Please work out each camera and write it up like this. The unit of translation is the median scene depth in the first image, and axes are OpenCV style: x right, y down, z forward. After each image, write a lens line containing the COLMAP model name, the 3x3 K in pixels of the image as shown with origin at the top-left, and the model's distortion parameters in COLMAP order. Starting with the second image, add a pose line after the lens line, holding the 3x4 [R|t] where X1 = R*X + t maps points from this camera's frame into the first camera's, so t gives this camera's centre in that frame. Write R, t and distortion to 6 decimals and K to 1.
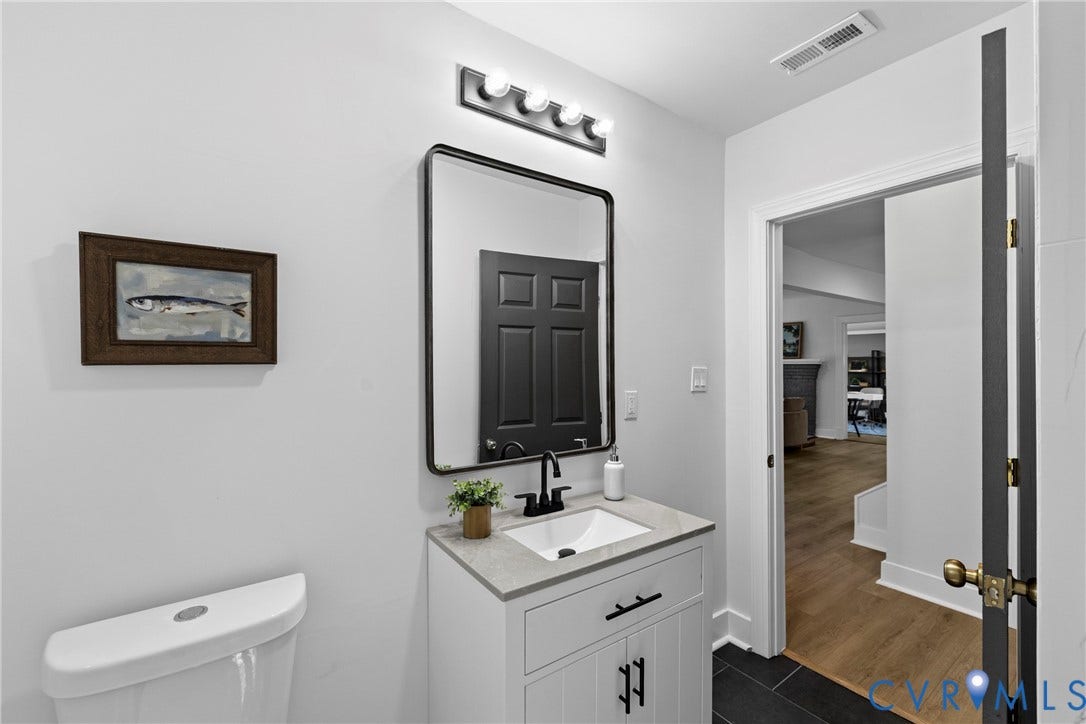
lens RADIAL K [[456.9, 0, 543.0], [0, 456.9, 362.0], [0, 0, 1]] dist [0.000219, 0.000058]
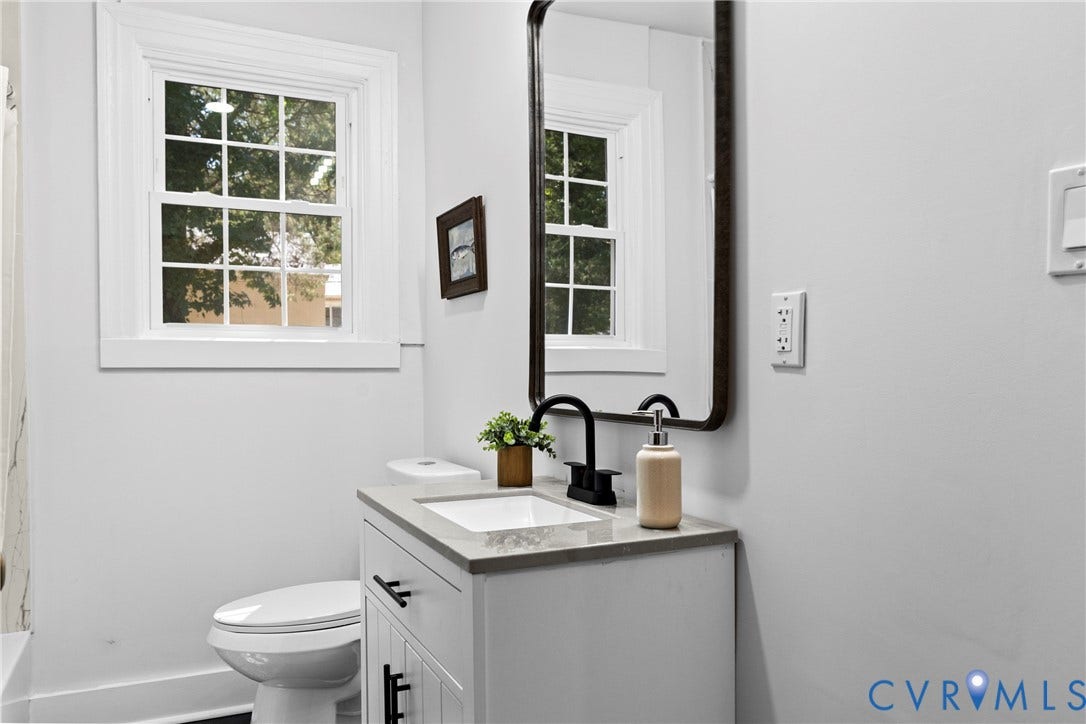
lens RADIAL K [[785.3, 0, 545.1], [0, 785.3, 359.4], [0, 0, 1]] dist [-0.001121, 0.001179]
pose [[-0.156149, -0.006097, -0.987715, 1.279591], [0.006739, 0.999951, -0.007238, 0.187528], [0.987710, -0.007787, -0.156101, 1.359020]]
